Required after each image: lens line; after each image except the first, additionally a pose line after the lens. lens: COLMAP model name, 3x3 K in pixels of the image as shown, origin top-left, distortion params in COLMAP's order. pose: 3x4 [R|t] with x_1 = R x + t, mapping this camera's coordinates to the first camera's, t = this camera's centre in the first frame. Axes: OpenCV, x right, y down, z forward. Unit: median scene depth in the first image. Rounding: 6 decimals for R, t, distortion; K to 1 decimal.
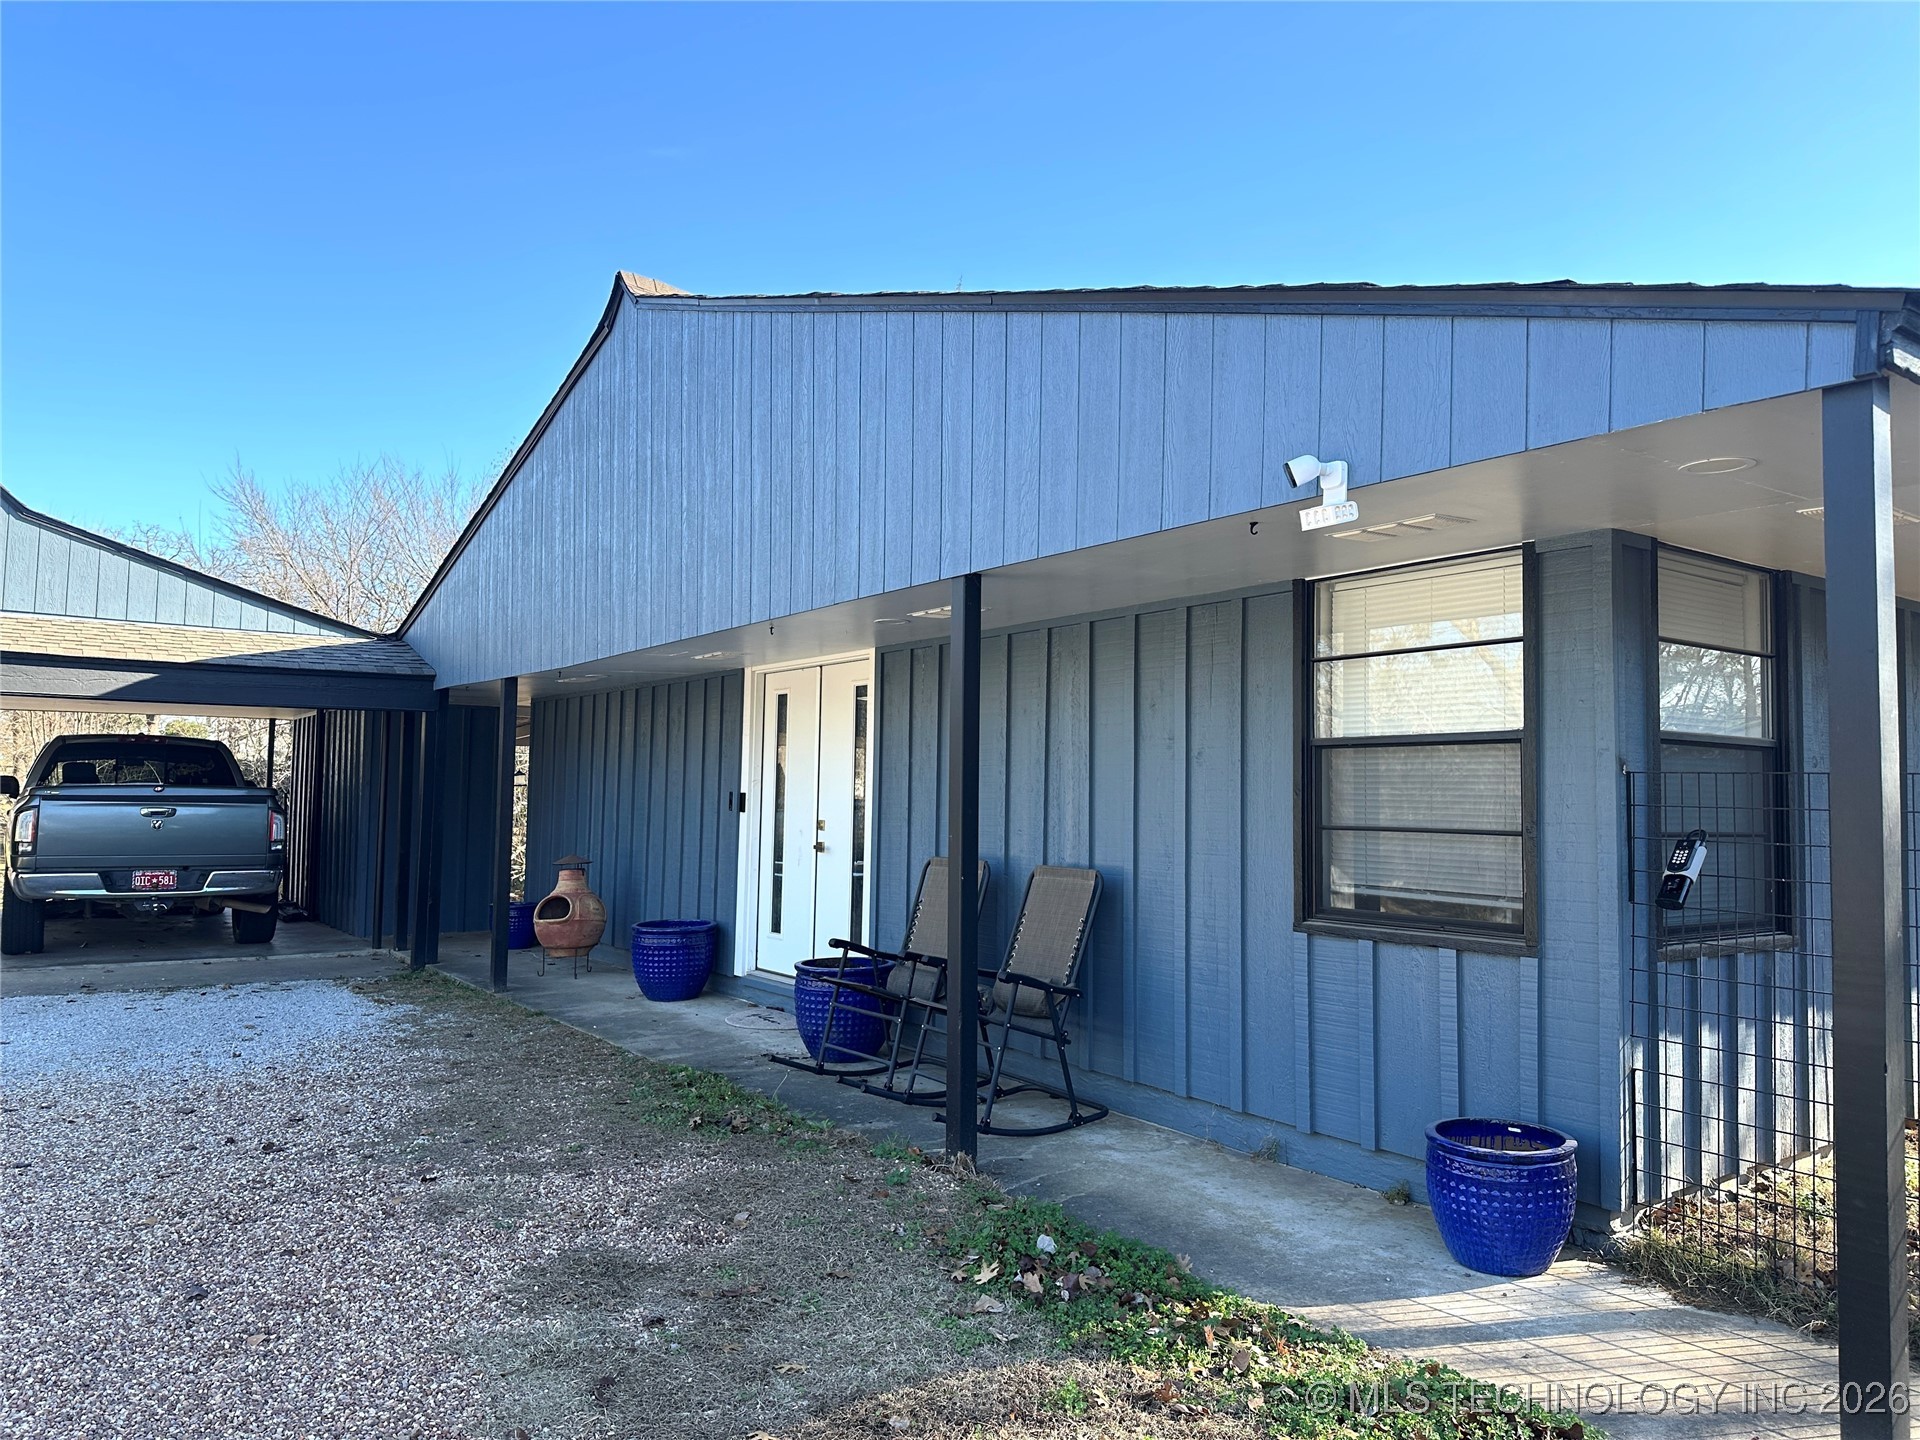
lens RADIAL K [[1326.2, 0, 949.1], [0, 1326.2, 721.5], [0, 0, 1]] dist [0.124826, -0.185884]
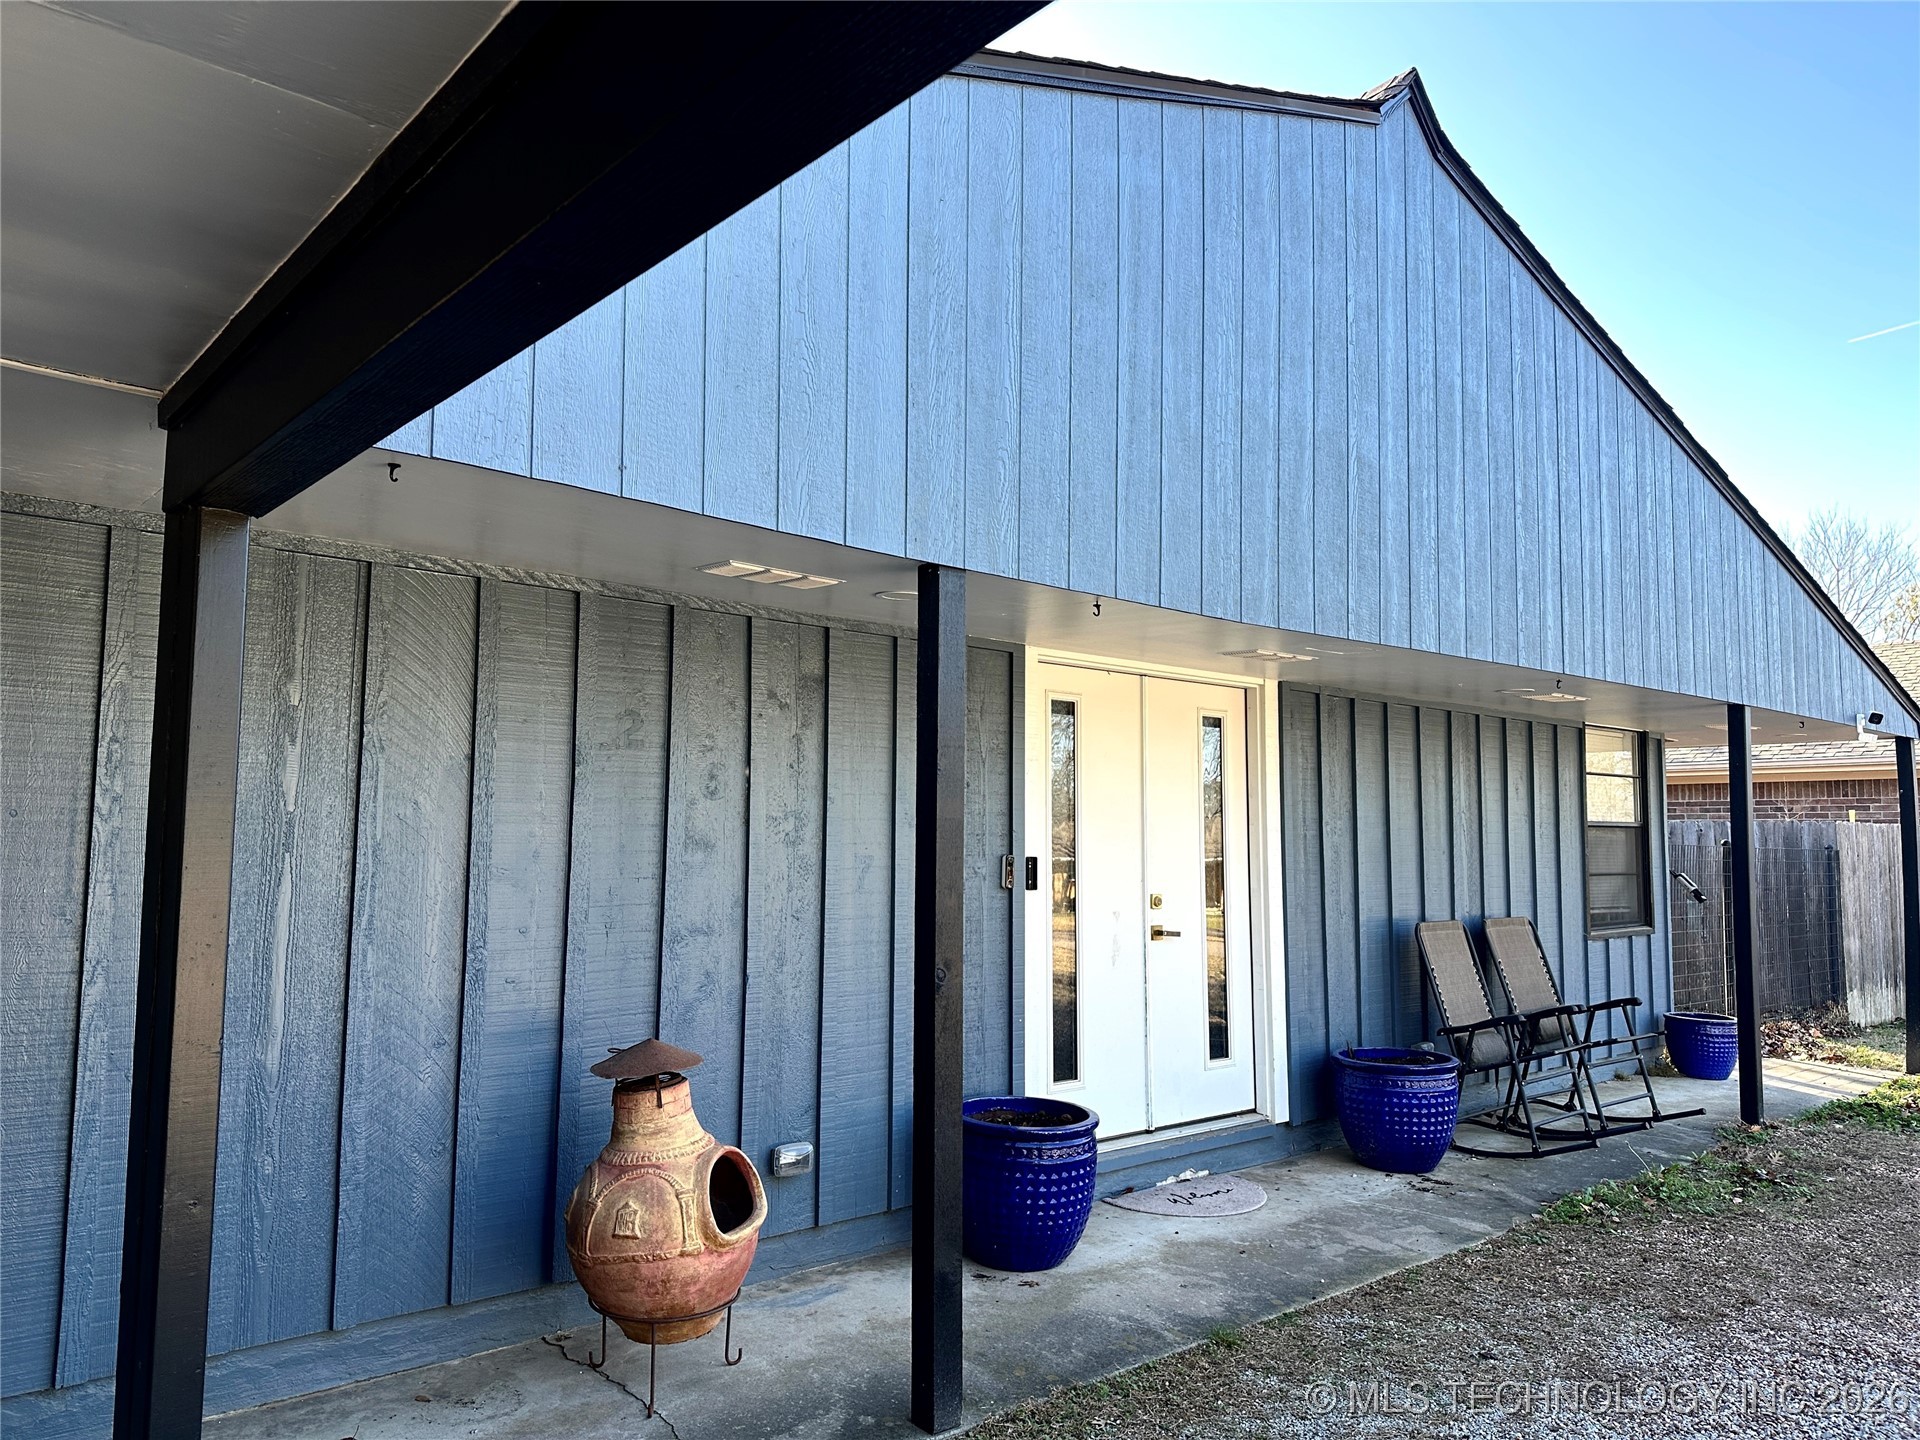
lens RADIAL K [[1326.2, 0, 949.1], [0, 1326.2, 721.5], [0, 0, 1]] dist [0.124826, -0.185884]
pose [[-0.087808, 0.072183, 0.993519, -0.800218], [-0.068874, 0.994544, -0.078345, 0.045912], [-0.993754, -0.075307, -0.082357, 1.174538]]
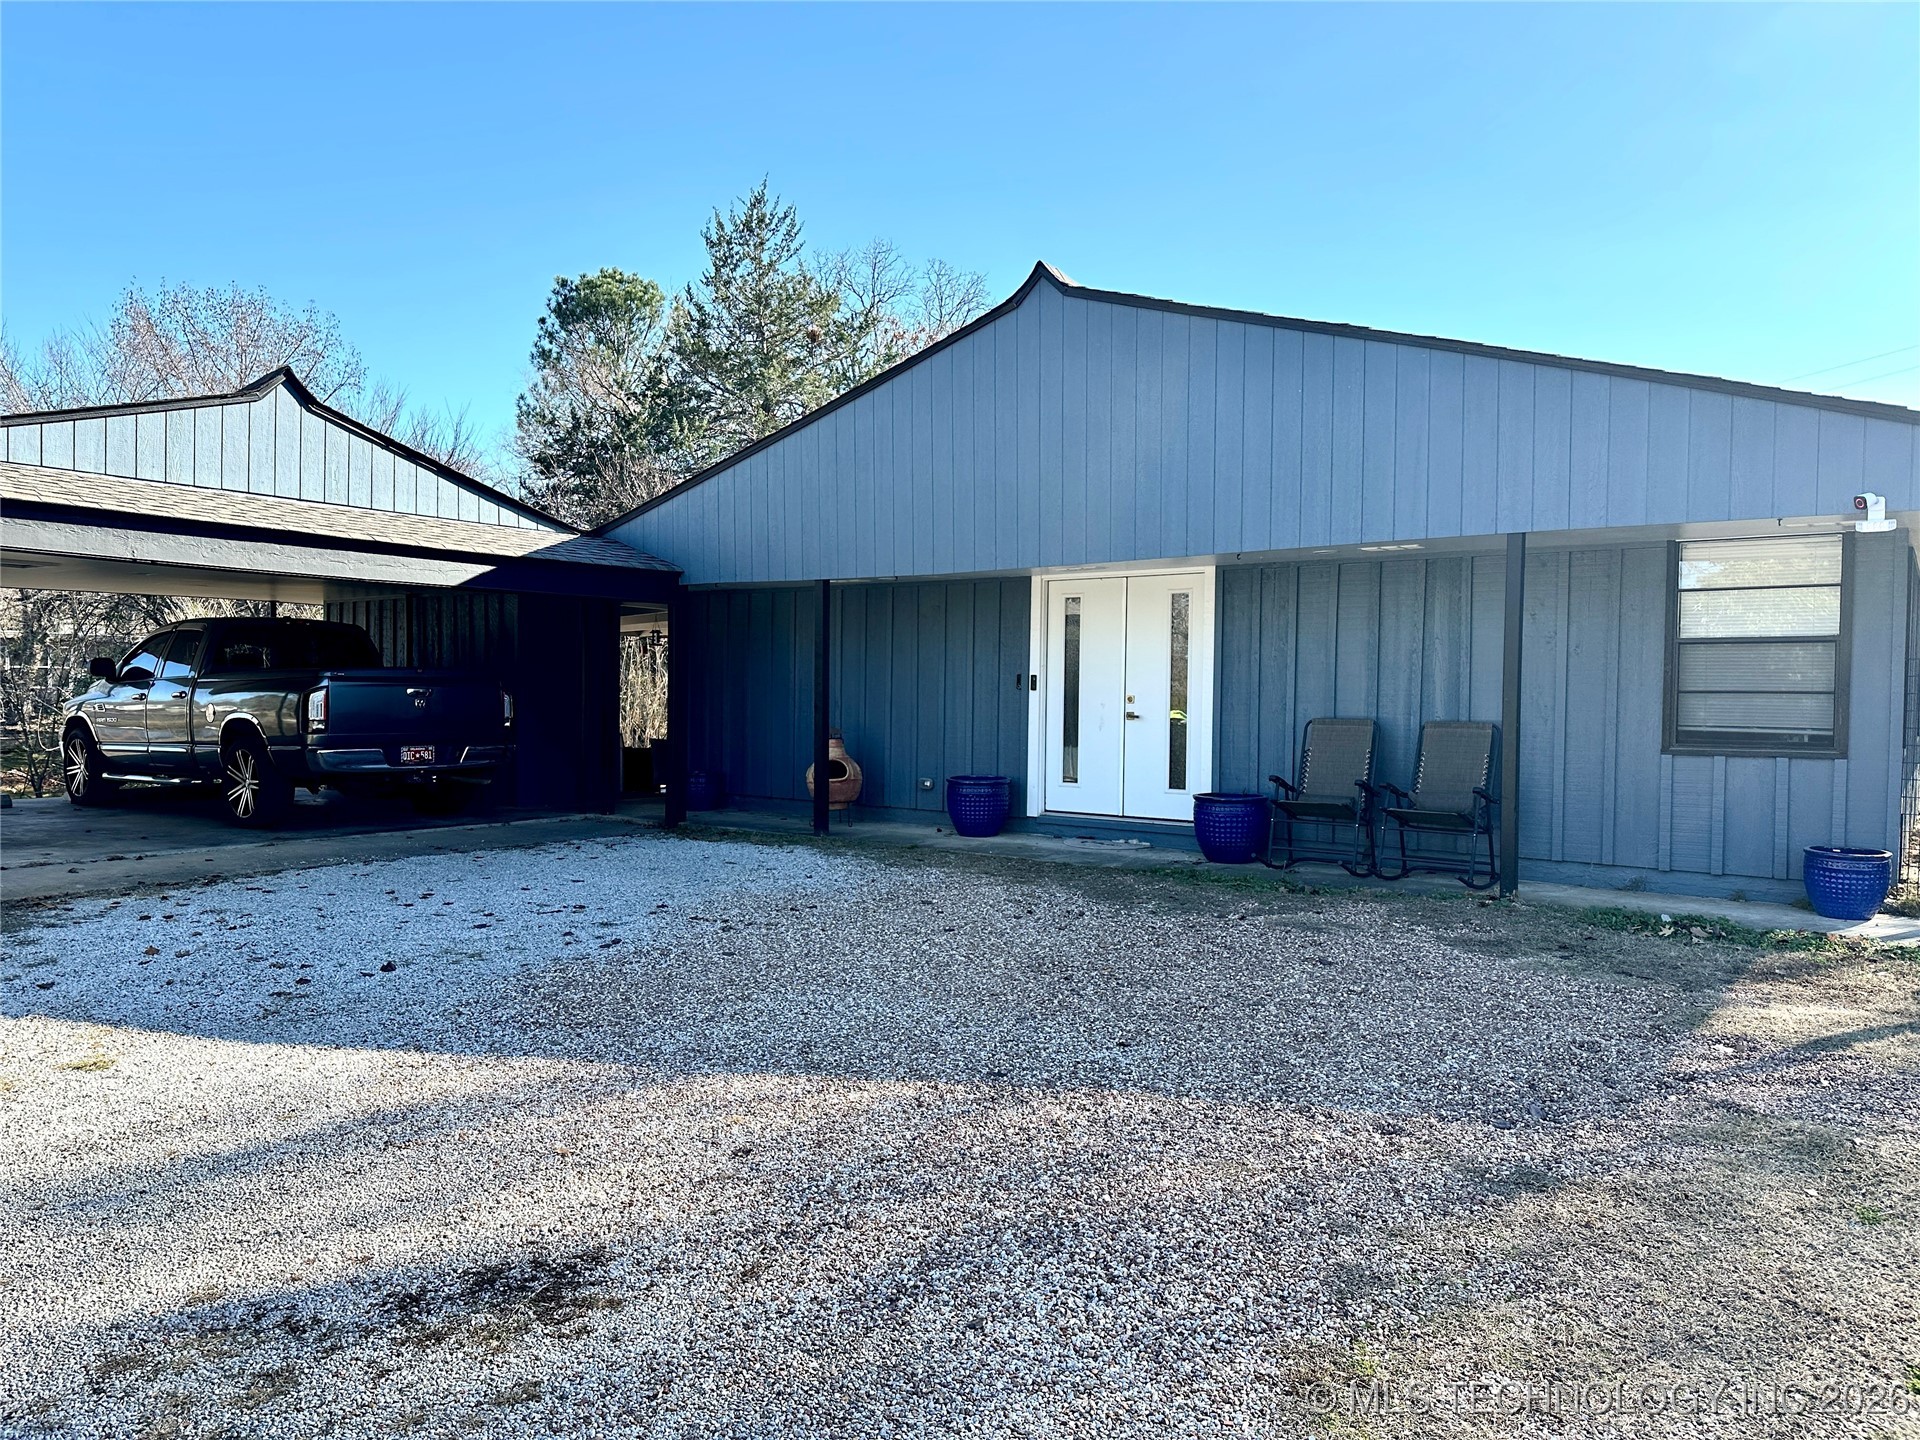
lens RADIAL K [[1323.7, 0, 942.2], [0, 1323.7, 733.6], [0, 0, 1]] dist [0.107904, -0.152606]
pose [[0.952941, -0.013517, 0.302854, -0.673821], [-0.014815, 0.995736, 0.091056, -0.005029], [-0.302793, -0.091257, 0.948677, -0.193695]]
